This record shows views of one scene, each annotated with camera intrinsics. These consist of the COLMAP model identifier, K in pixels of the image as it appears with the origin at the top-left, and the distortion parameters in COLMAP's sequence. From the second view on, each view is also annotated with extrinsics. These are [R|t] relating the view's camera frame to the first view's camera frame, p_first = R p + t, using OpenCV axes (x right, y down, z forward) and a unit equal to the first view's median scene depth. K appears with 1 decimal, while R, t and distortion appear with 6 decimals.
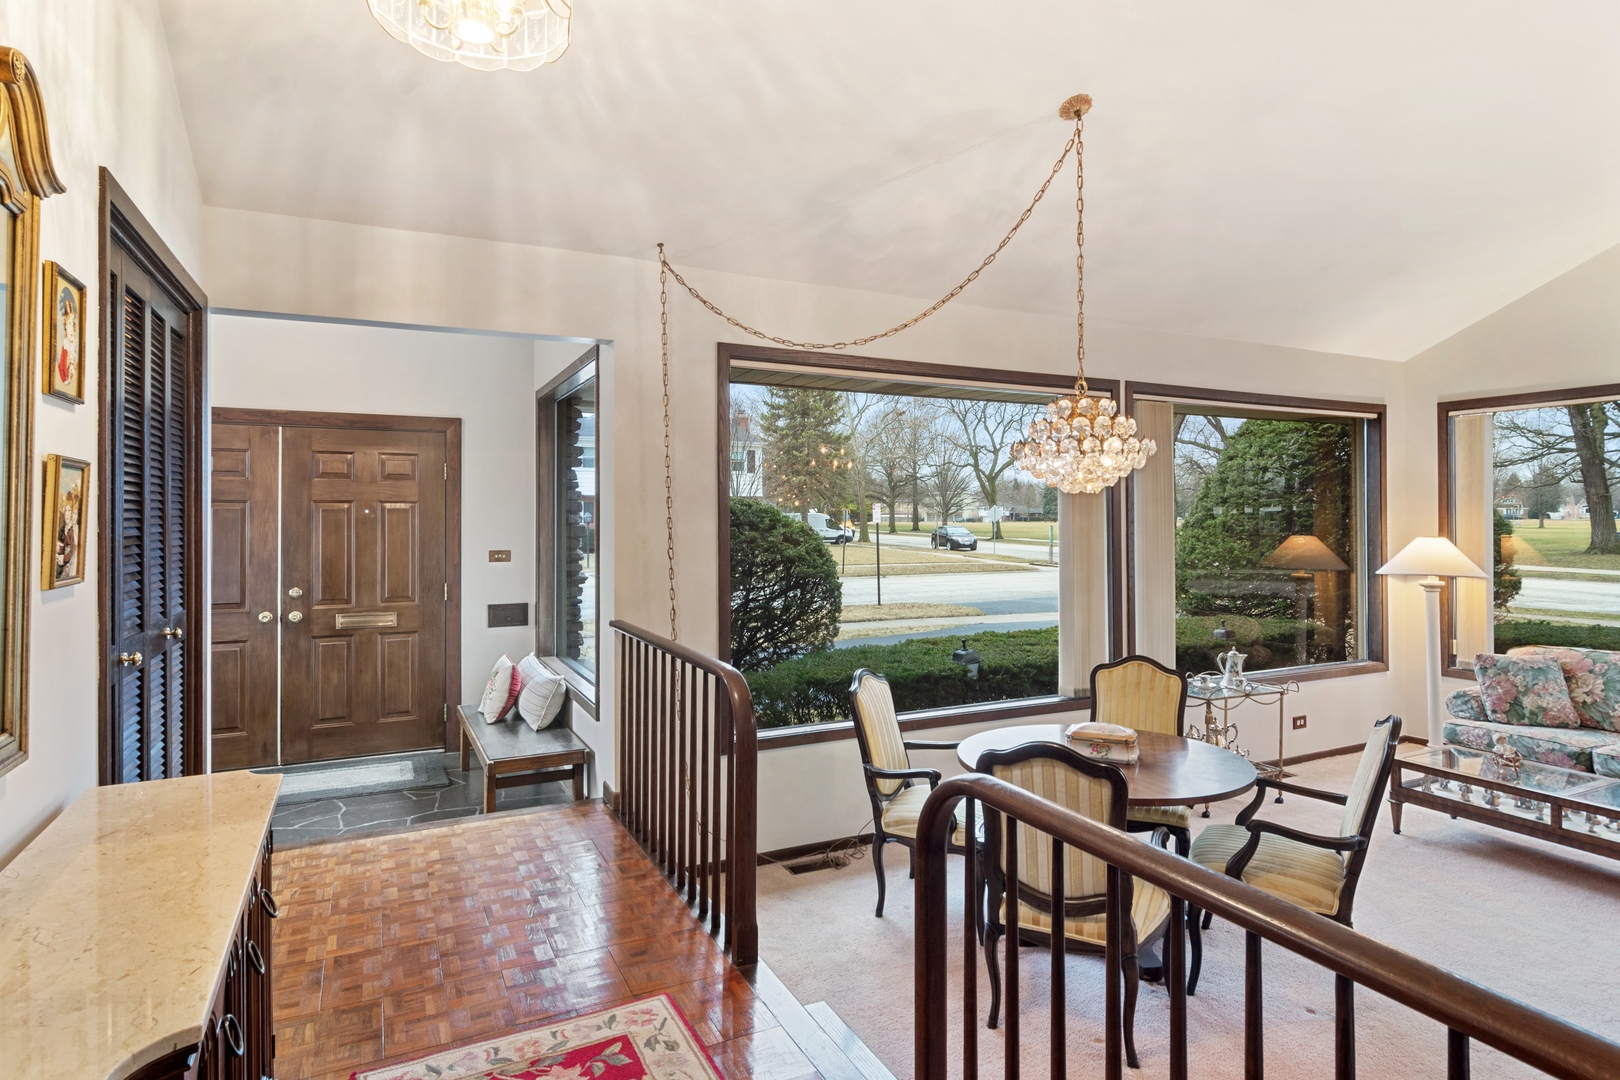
lens RADIAL K [[872.3, 0, 800.5], [0, 872.3, 511.9], [0, 0, 1]] dist [0.002527, 0.000441]
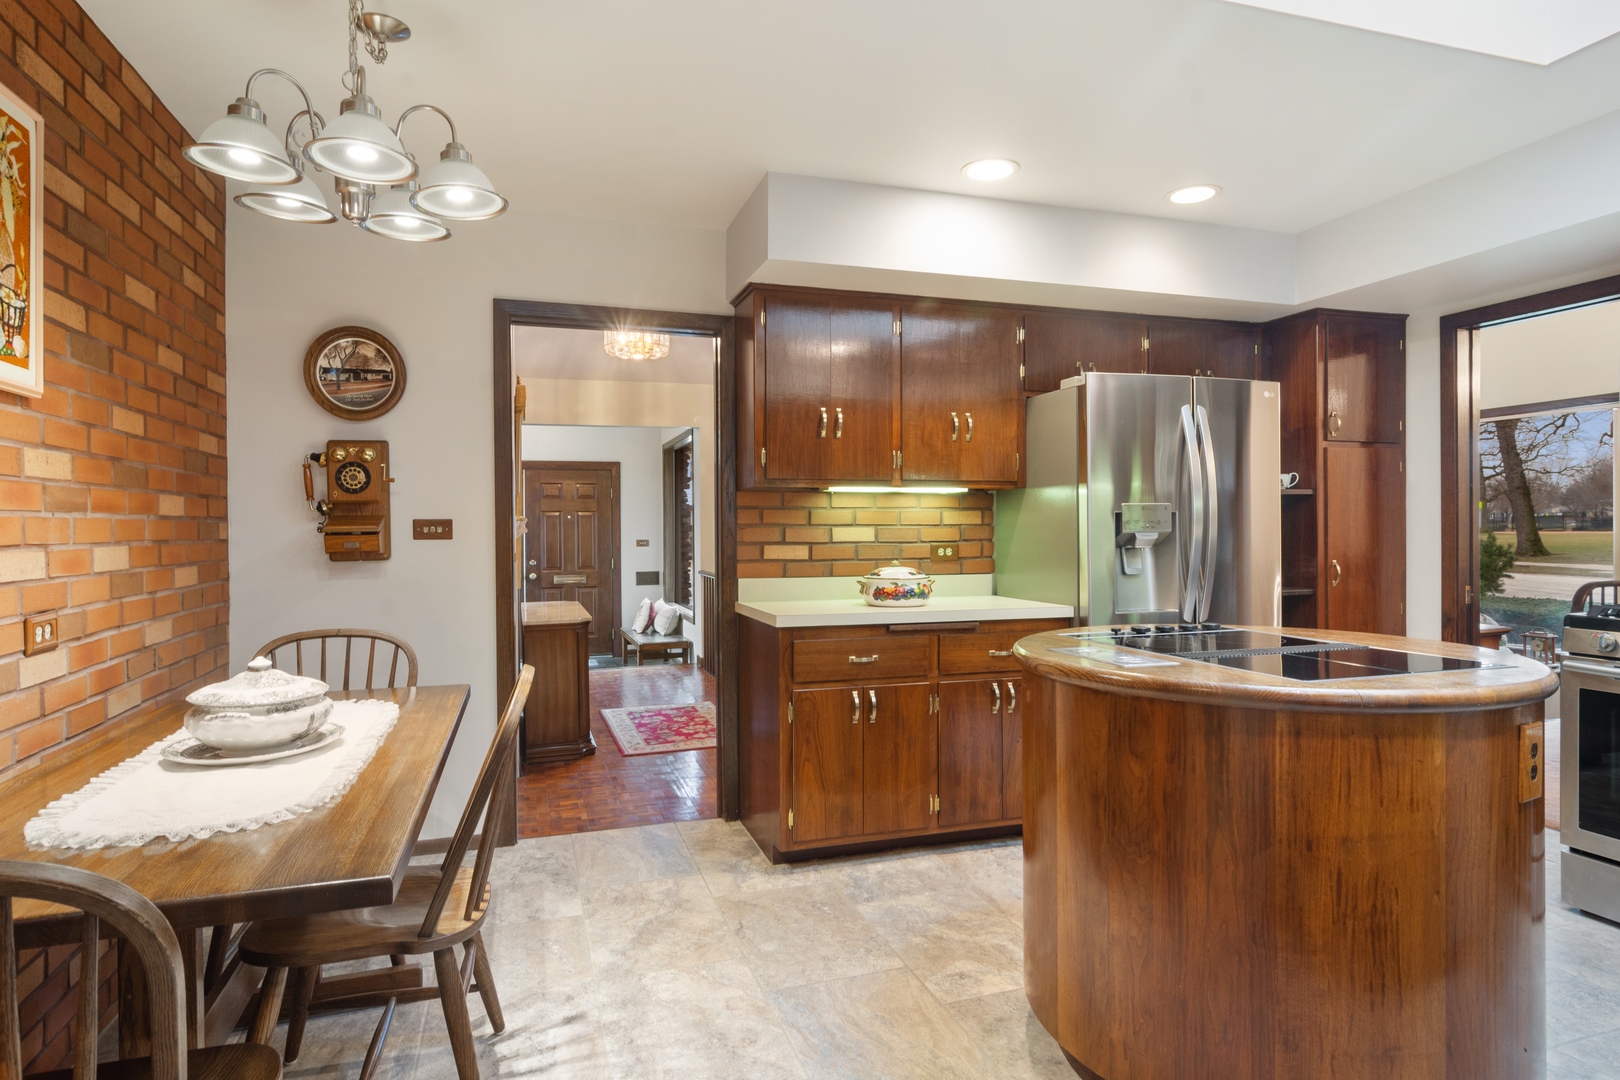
lens RADIAL K [[872.3, 0, 805.4], [0, 872.3, 530.3], [0, 0, 1]] dist [0.002527, 0.000441]
pose [[0.990209, -0.005803, -0.139473, 0.219923], [0.007319, 0.999920, 0.010357, 0.011407], [0.139402, -0.011276, 0.990172, -0.680562]]
